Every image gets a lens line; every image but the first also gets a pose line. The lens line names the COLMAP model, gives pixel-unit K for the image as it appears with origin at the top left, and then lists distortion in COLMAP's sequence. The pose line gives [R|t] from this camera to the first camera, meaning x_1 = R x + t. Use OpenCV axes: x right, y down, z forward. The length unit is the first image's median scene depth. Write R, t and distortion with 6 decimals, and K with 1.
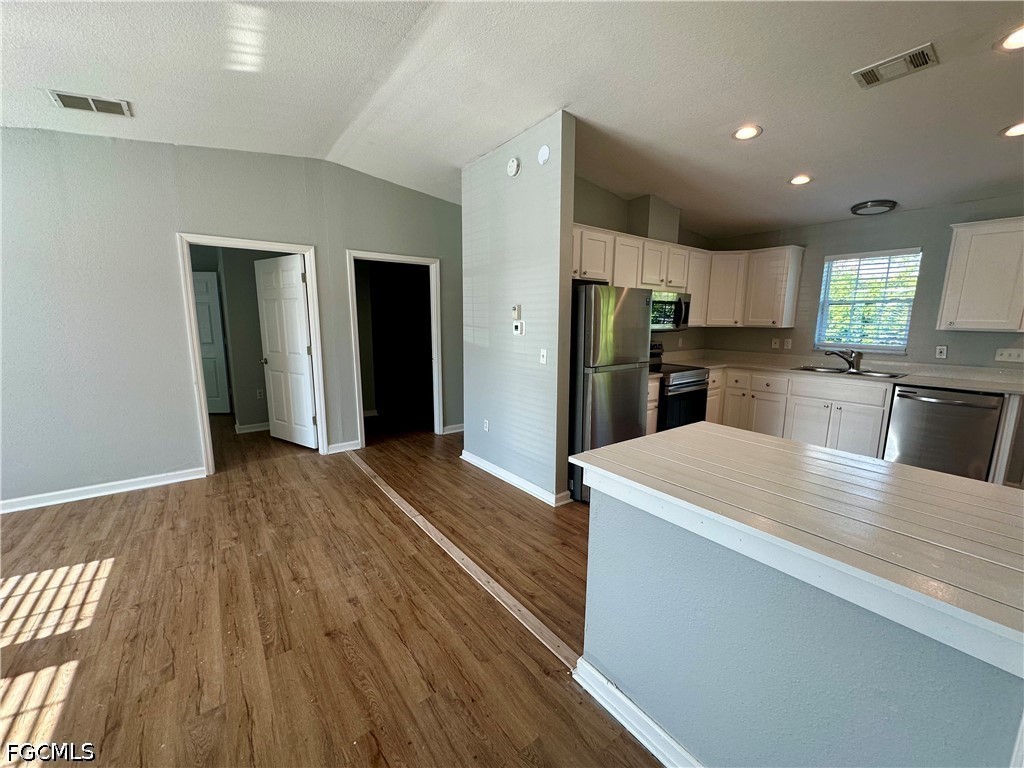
lens RADIAL K [[410.3, 0, 509.9], [0, 410.3, 383.9], [0, 0, 1]] dist [0.000468, 0.000656]
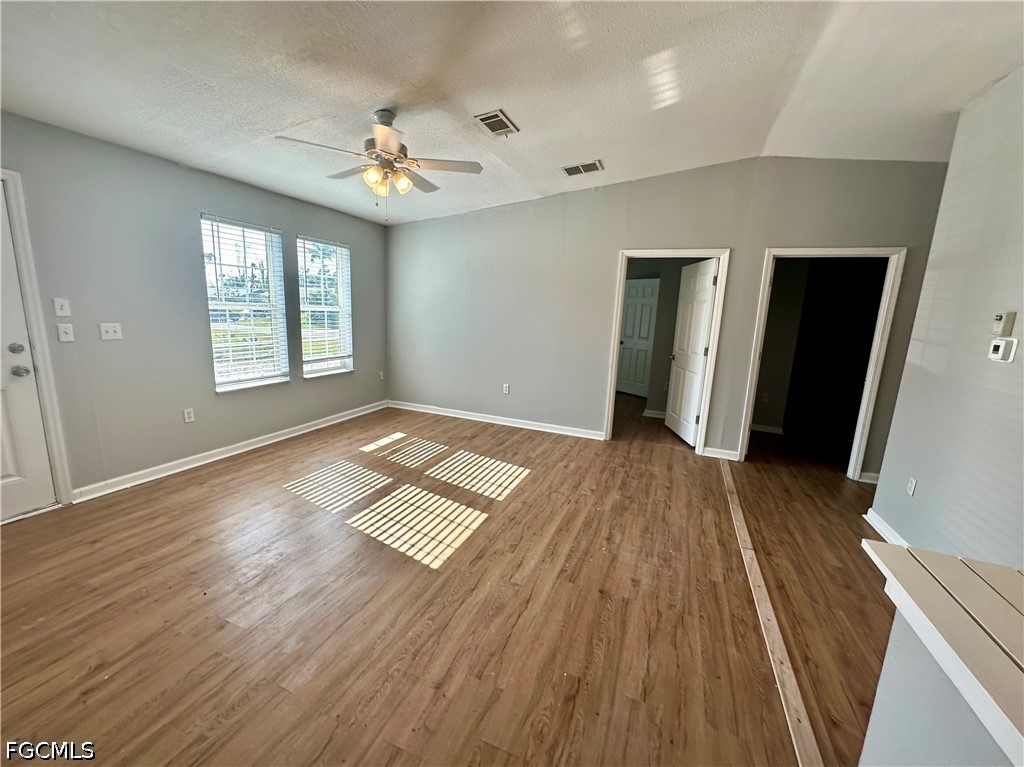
lens RADIAL K [[410.3, 0, 509.9], [0, 410.3, 383.4], [0, 0, 1]] dist [0.000468, 0.000656]
pose [[0.515805, 0.170658, -0.839536, 0.205588], [-0.175402, 0.980236, 0.091493, -0.017800], [0.838558, 0.100064, 0.535545, 0.075056]]
